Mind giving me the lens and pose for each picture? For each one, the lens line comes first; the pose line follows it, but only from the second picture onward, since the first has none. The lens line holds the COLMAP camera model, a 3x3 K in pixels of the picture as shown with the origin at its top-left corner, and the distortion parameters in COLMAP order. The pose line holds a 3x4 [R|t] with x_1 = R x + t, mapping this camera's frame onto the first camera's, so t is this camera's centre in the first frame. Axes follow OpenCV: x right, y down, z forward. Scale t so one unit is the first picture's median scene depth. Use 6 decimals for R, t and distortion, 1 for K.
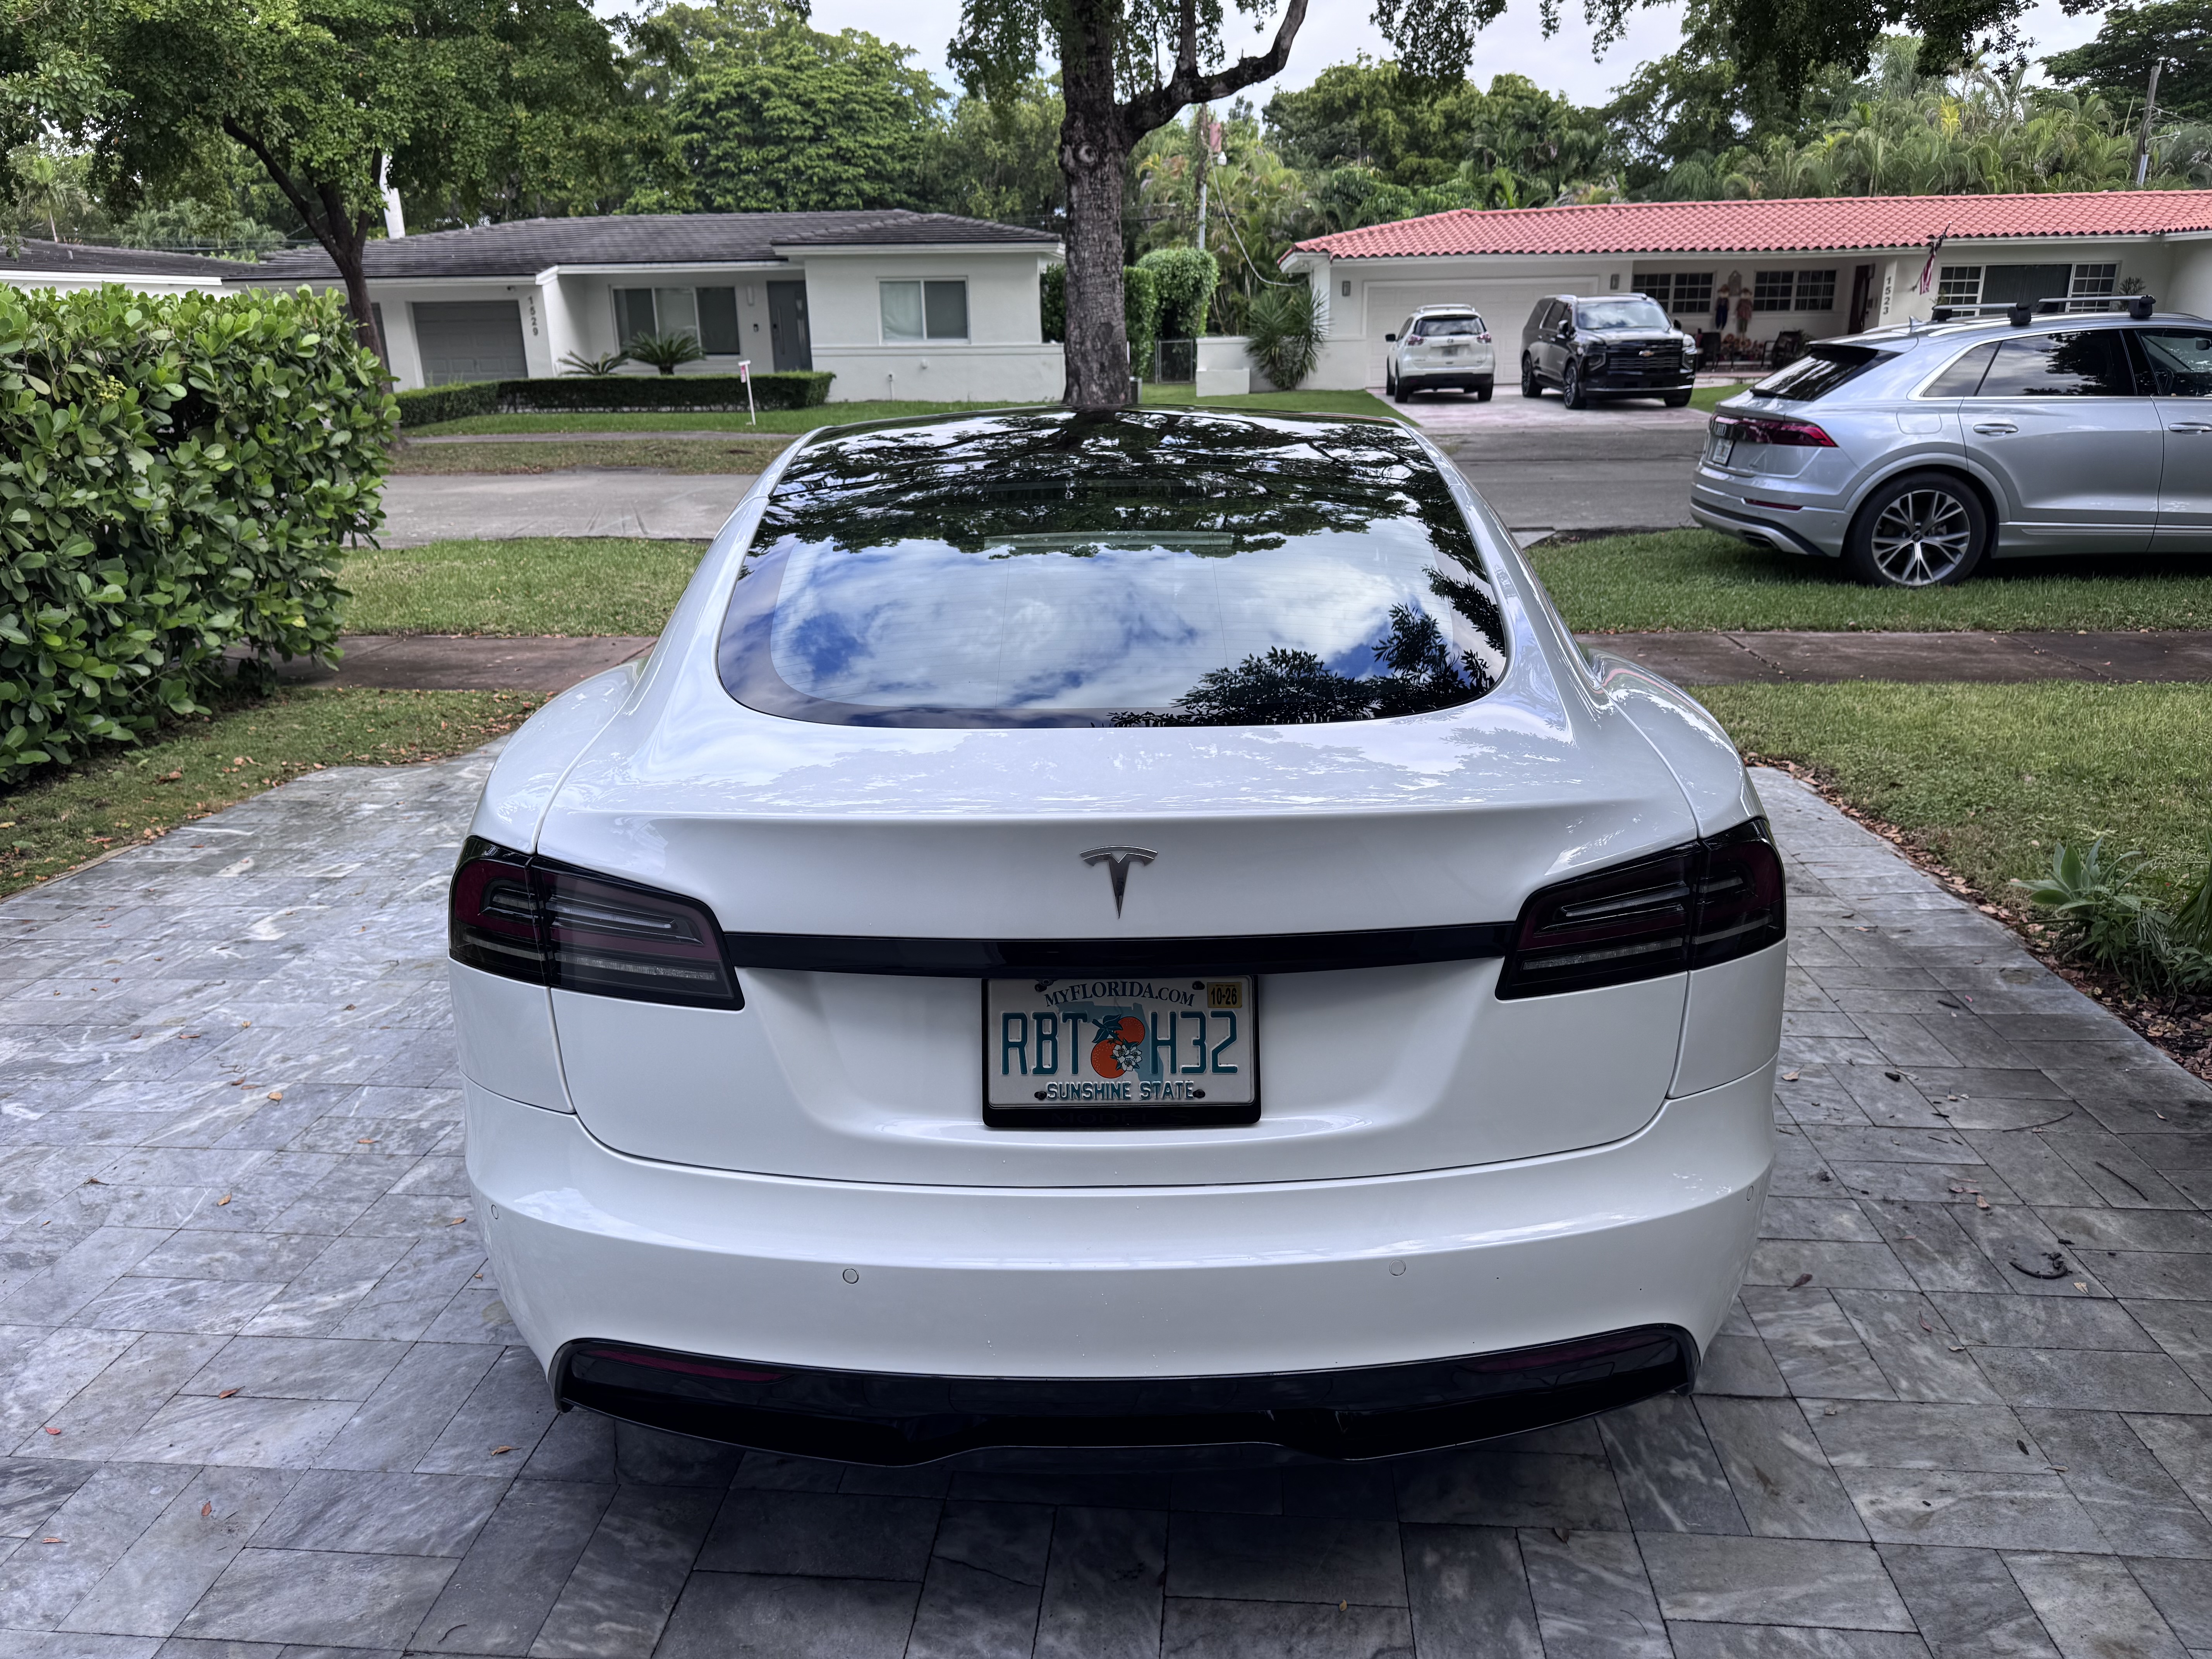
lens RADIAL K [[1578.2, 0, 1106.0], [0, 1578.2, 829.5], [0, 0, 1]] dist [0.002896, -0.004753]
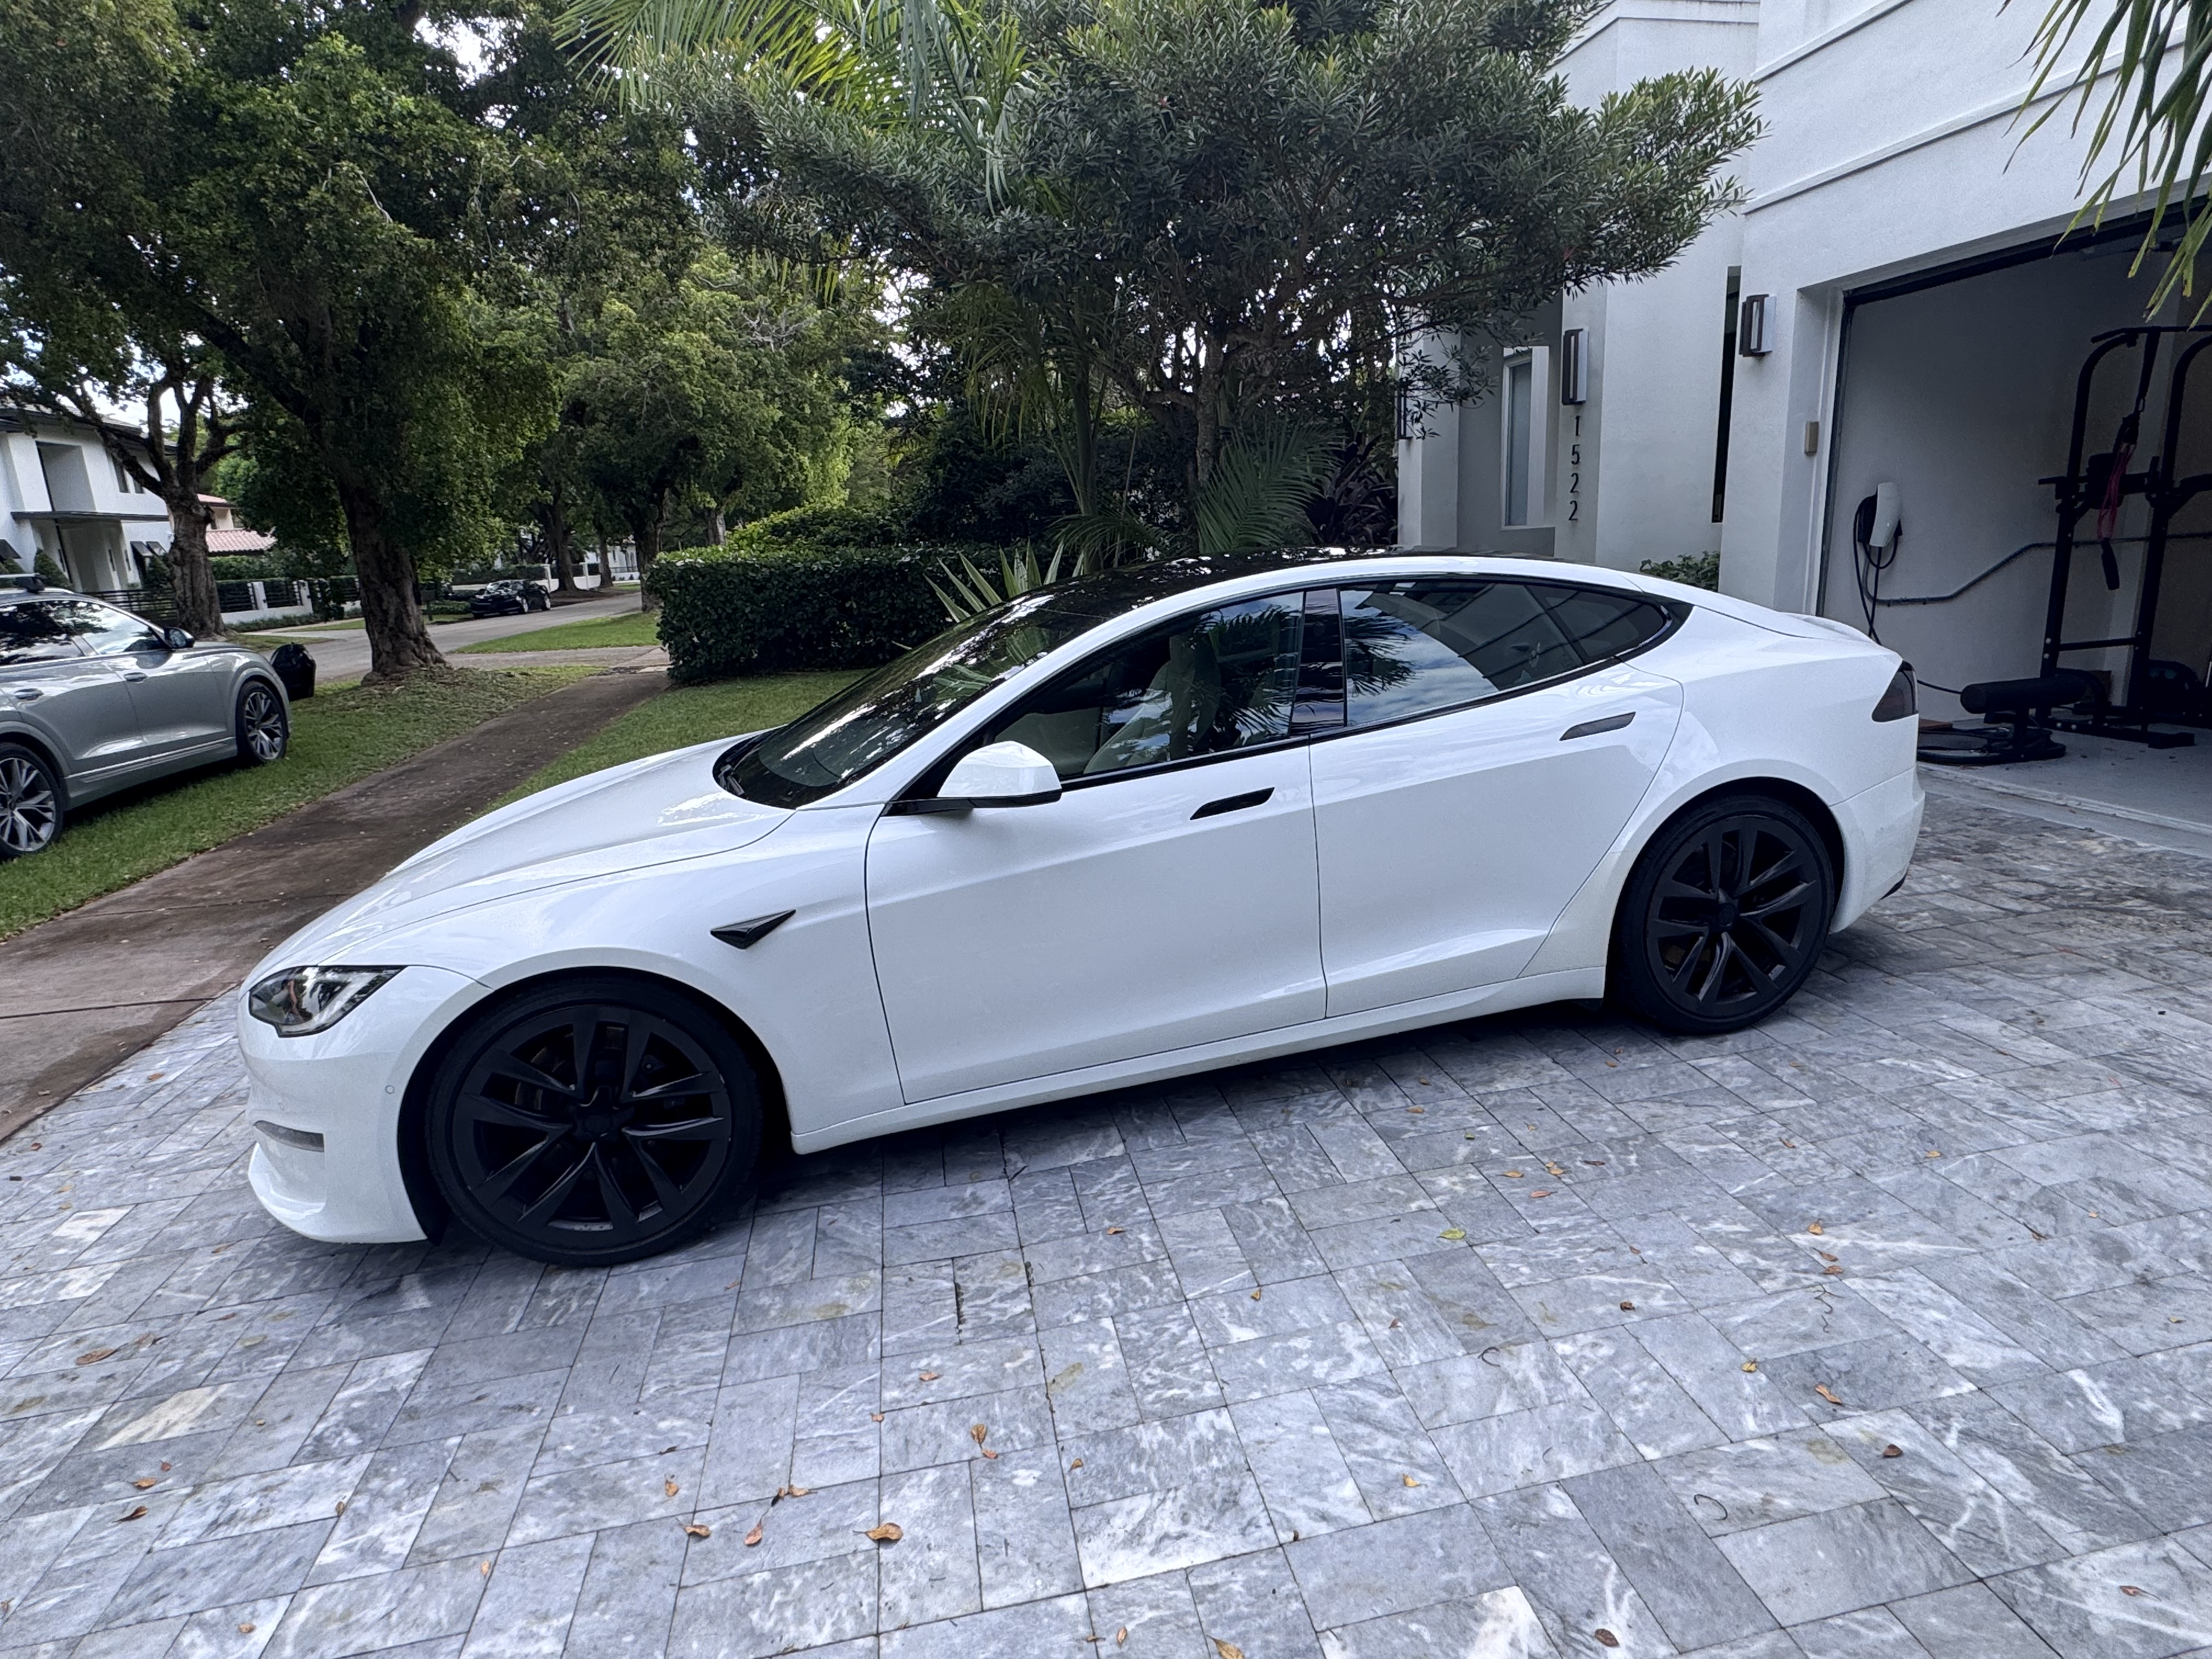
lens RADIAL K [[1196.2, 0, 1094.4], [0, 1196.2, 843.1], [0, 0, 1]] dist [-0.001942, 0.001139]
pose [[-0.248770, -0.210984, 0.945304, -1.070498], [0.352394, 0.889381, 0.291240, -0.408574], [-0.902182, 0.405571, -0.146902, 1.431157]]
